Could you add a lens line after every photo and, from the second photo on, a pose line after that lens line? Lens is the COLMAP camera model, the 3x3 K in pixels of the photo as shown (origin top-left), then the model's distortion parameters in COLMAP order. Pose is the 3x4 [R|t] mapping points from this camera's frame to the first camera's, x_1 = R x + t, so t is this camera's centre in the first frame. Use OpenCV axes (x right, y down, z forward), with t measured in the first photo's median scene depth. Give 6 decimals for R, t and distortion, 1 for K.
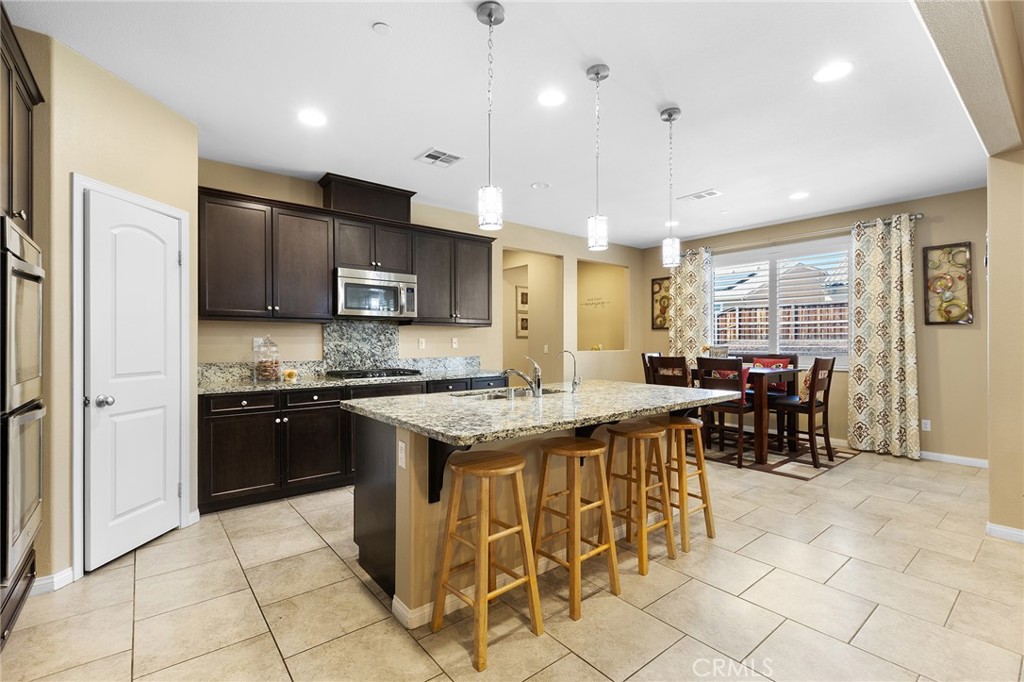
lens RADIAL K [[463.0, 0, 509.3], [0, 463.0, 337.9], [0, 0, 1]] dist [0.010554, 0.000632]
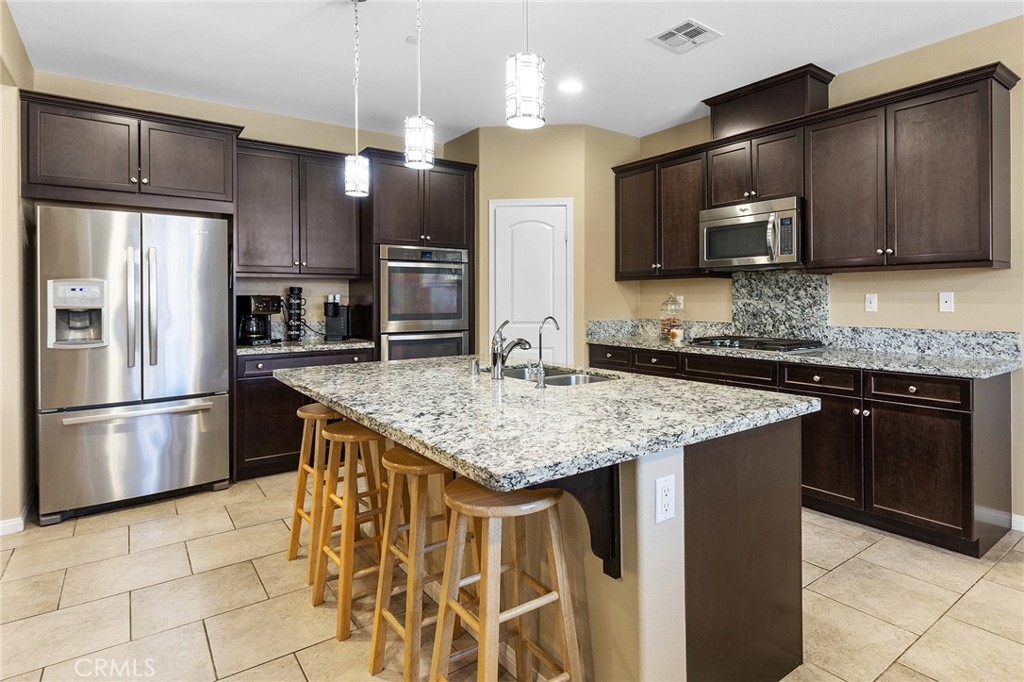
lens RADIAL K [[463.0, 0, 463.3], [0, 463.0, 298.8], [0, 0, 1]] dist [0.010554, 0.000632]
pose [[0.007167, -0.000305, -0.999974, 0.418485], [0.011164, 0.999938, -0.000225, 0.001417], [0.999912, -0.011162, 0.007170, 0.507285]]
